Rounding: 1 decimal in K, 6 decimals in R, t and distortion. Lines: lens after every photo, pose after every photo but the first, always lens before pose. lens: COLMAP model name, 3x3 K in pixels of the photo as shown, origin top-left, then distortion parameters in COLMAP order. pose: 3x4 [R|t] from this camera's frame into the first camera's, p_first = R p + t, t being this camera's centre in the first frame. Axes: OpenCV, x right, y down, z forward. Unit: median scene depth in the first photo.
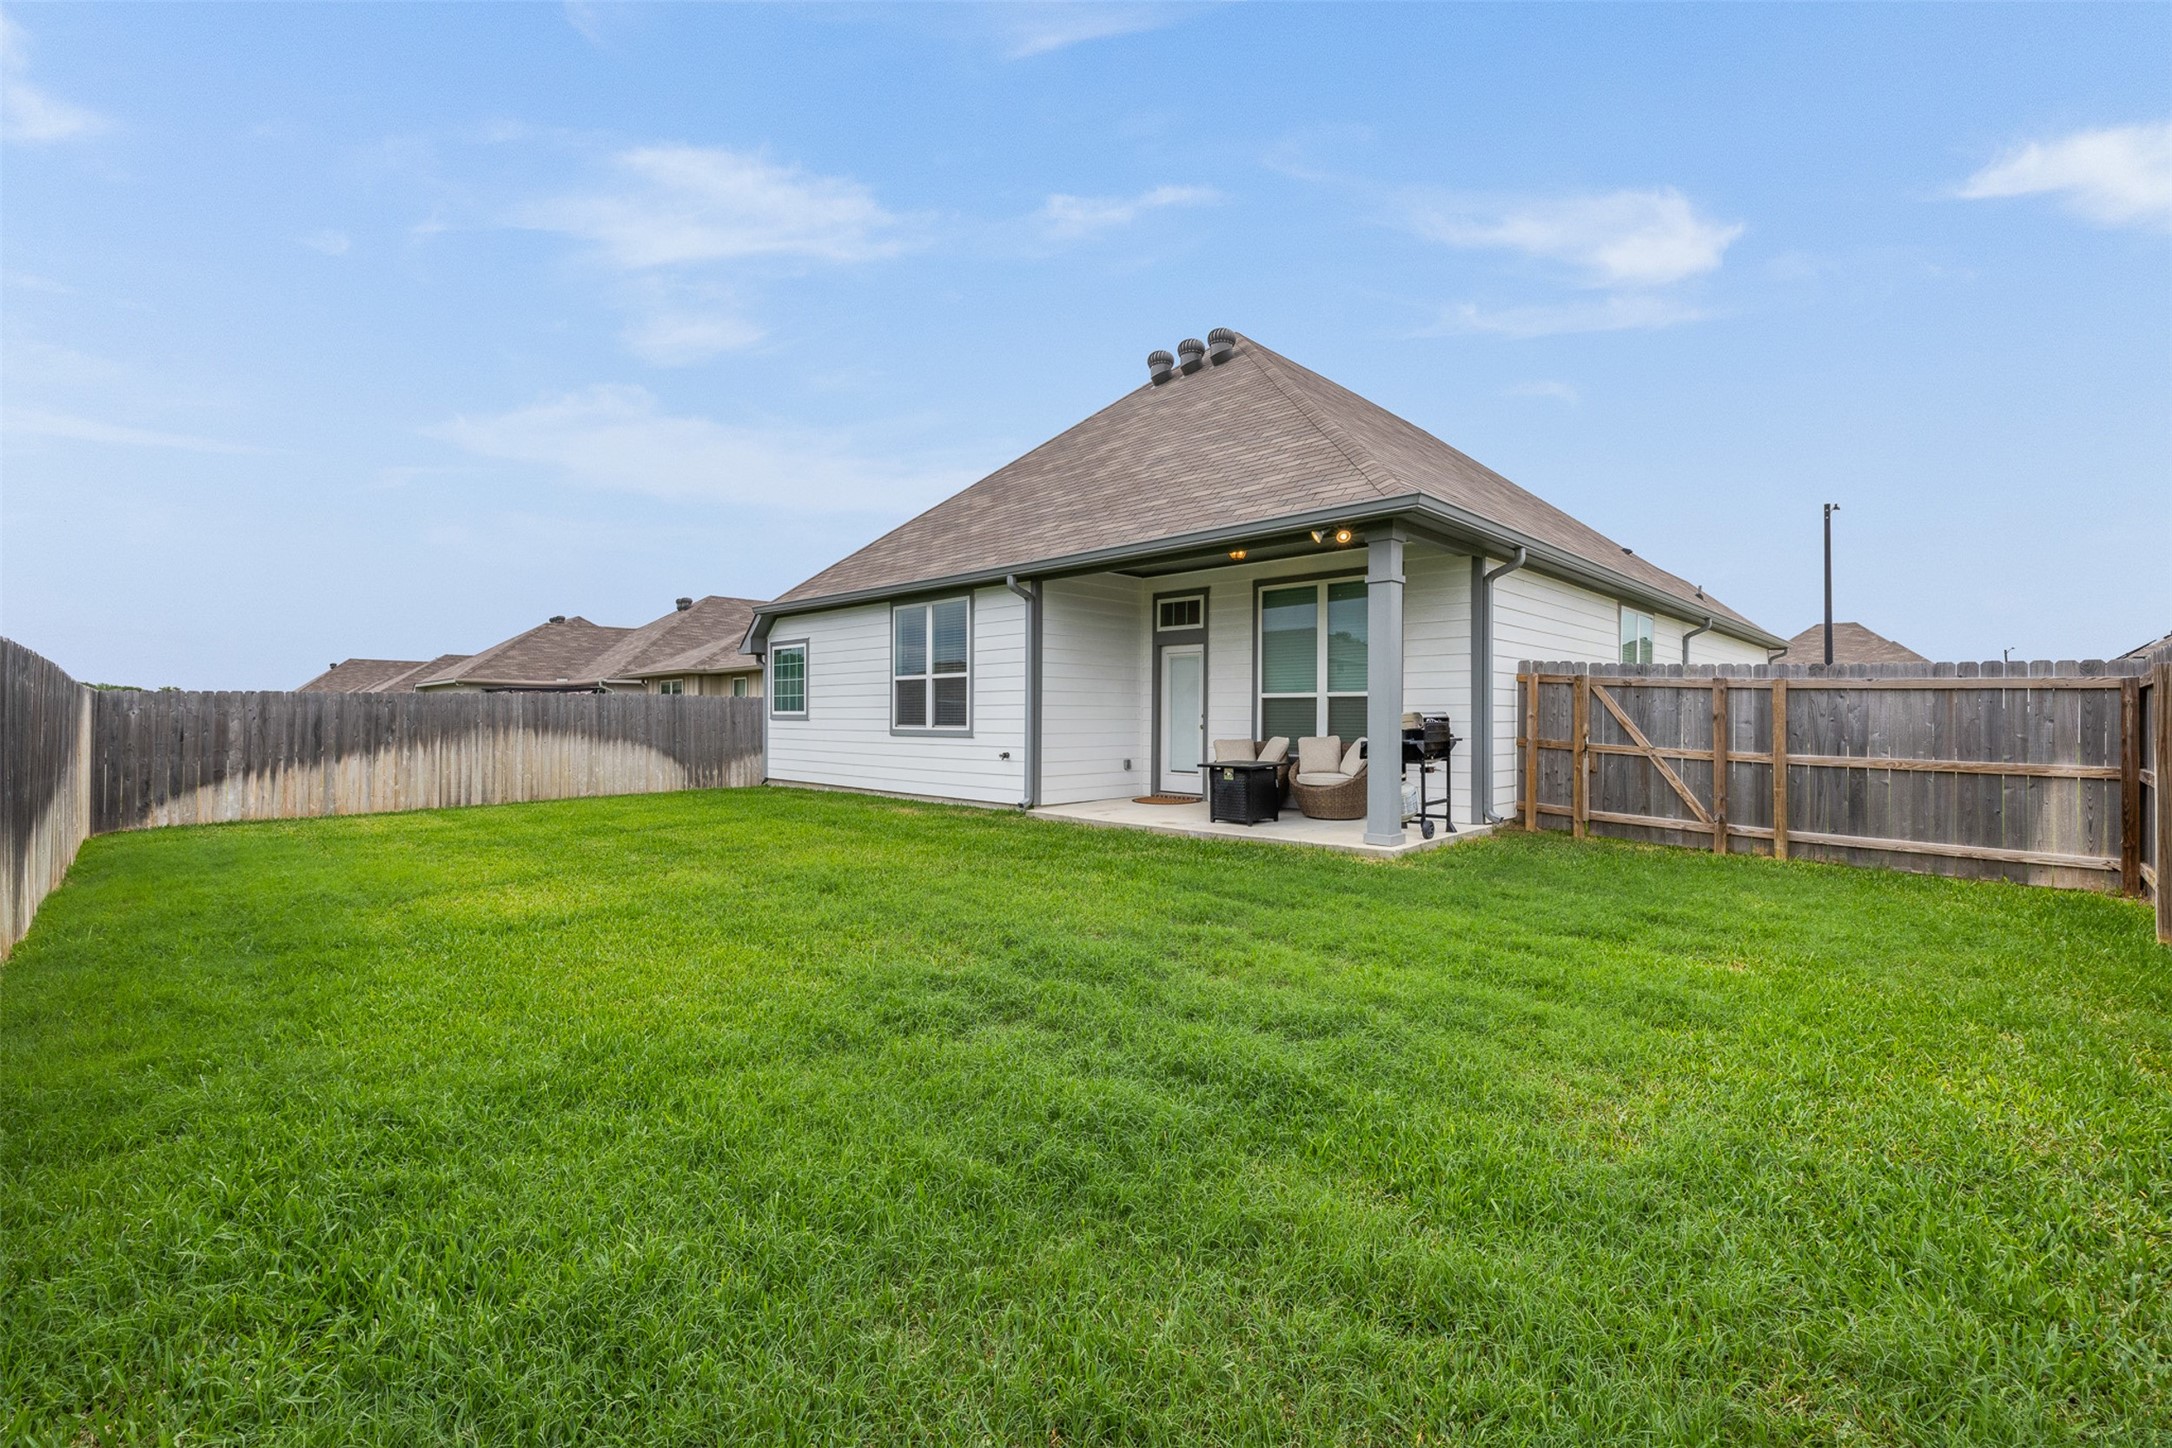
lens RADIAL K [[896.9, 0, 1090.1], [0, 896.9, 738.6], [0, 0, 1]] dist [0.001242, 0.000081]
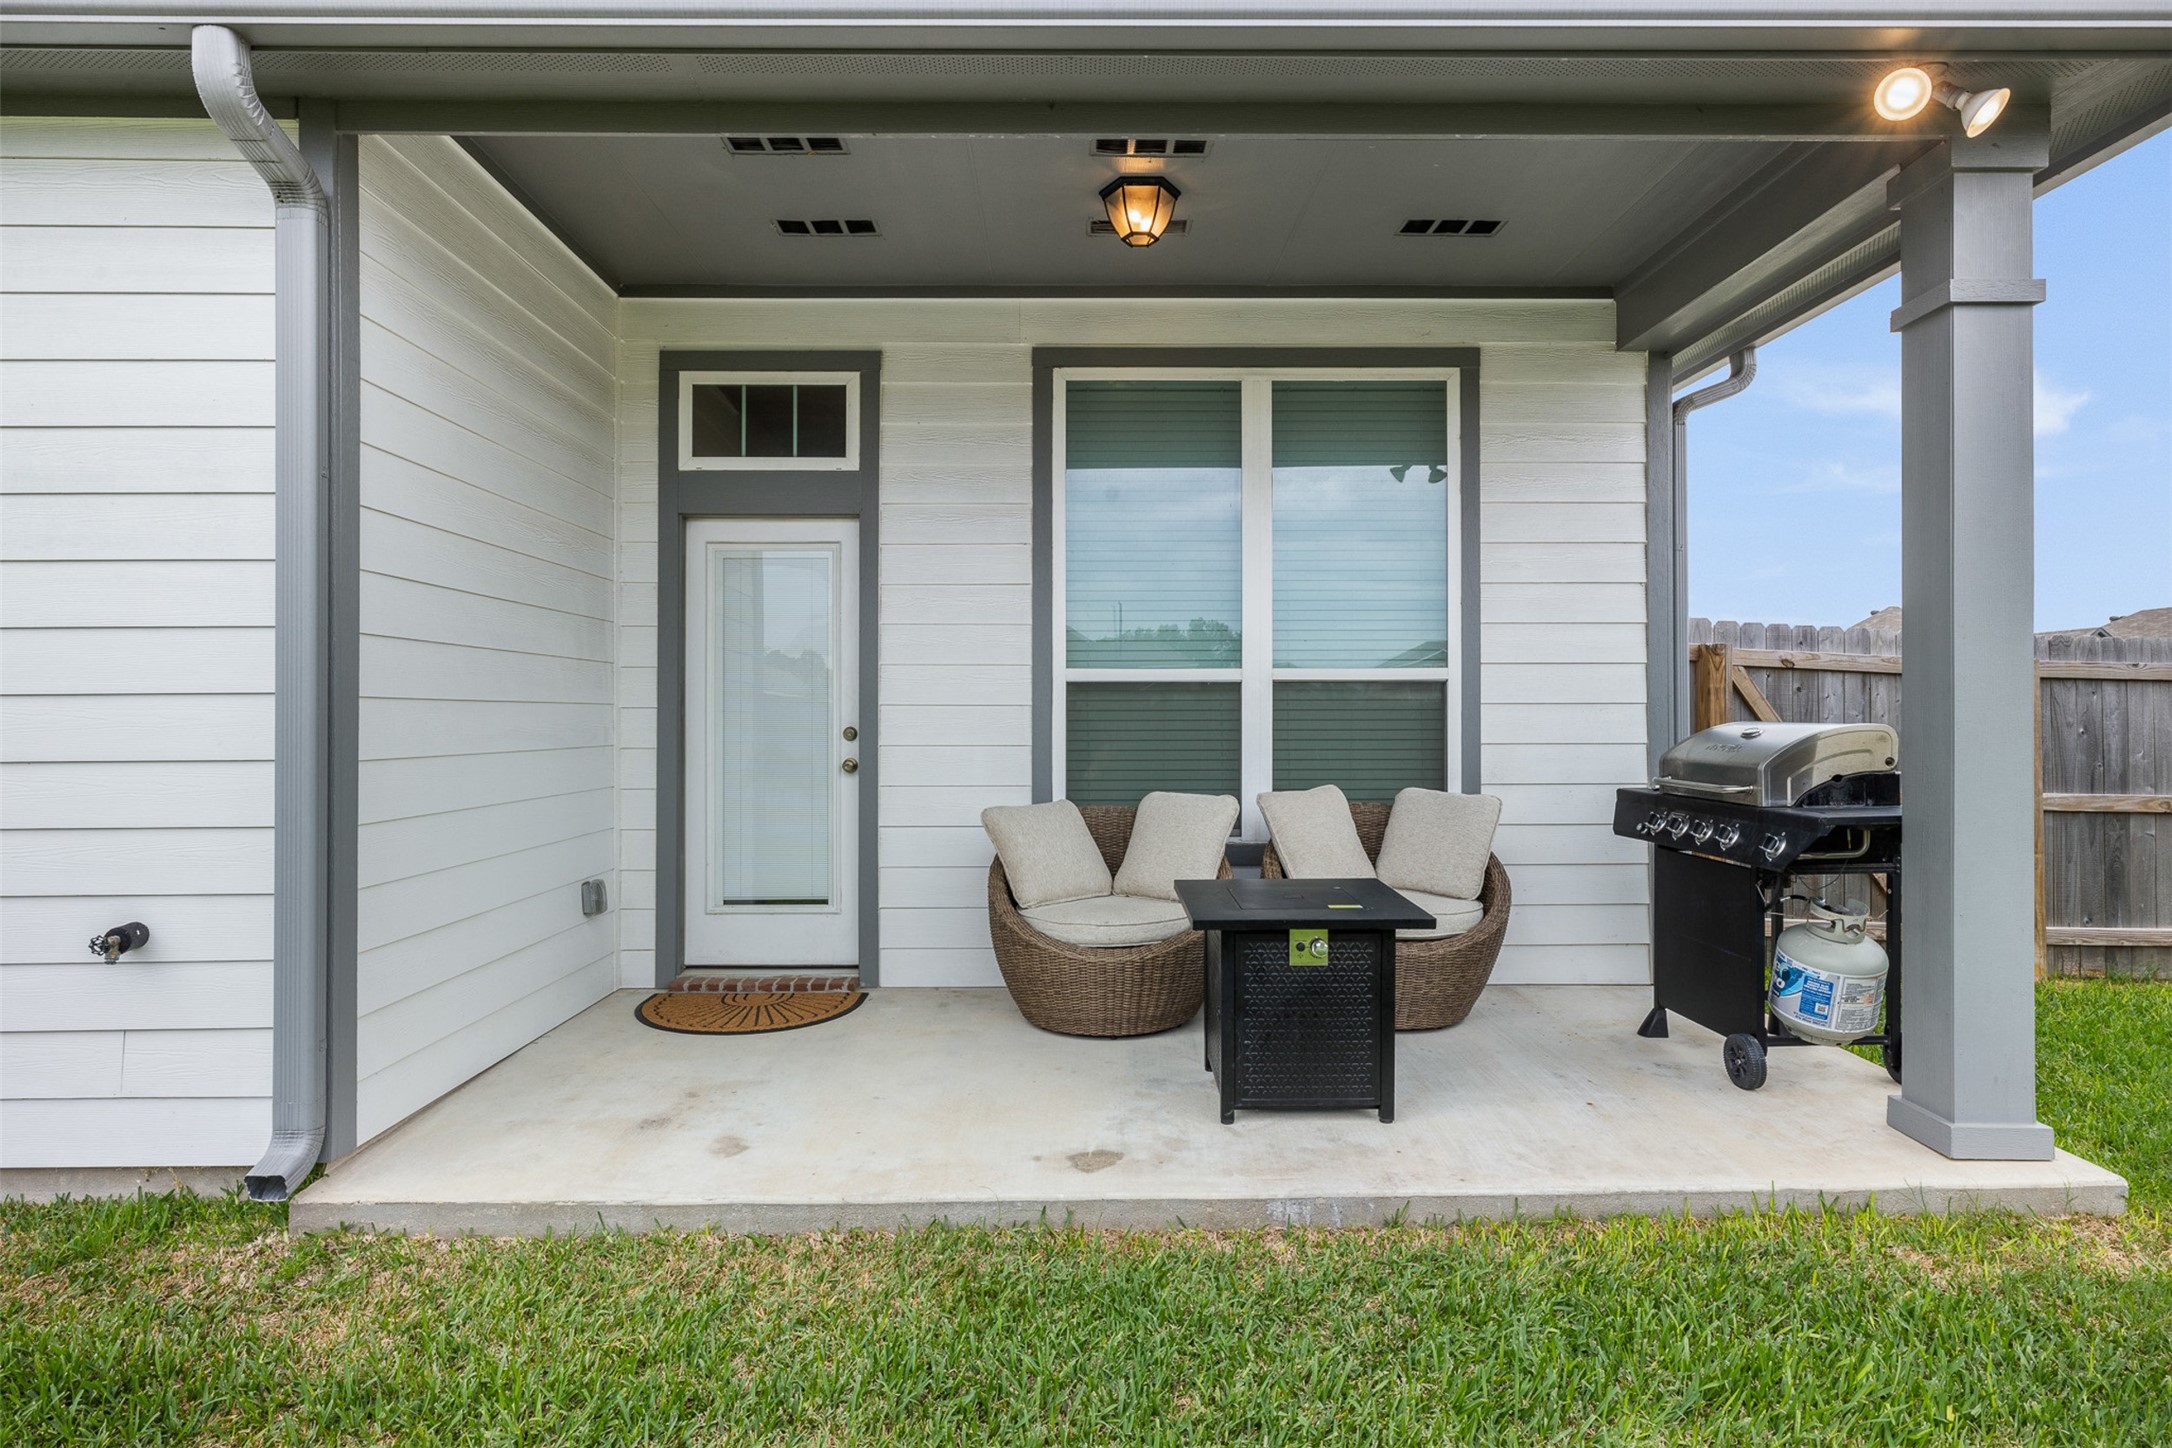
lens RADIAL K [[1173.4, 0, 1089.8], [0, 1173.4, 734.1], [0, 0, 1]] dist [0.001666, -0.000086]
pose [[0.711784, -0.011883, 0.702298, -0.127961], [0.023318, 0.999706, -0.006717, -0.021455], [-0.702011, 0.021157, 0.711852, 0.663395]]
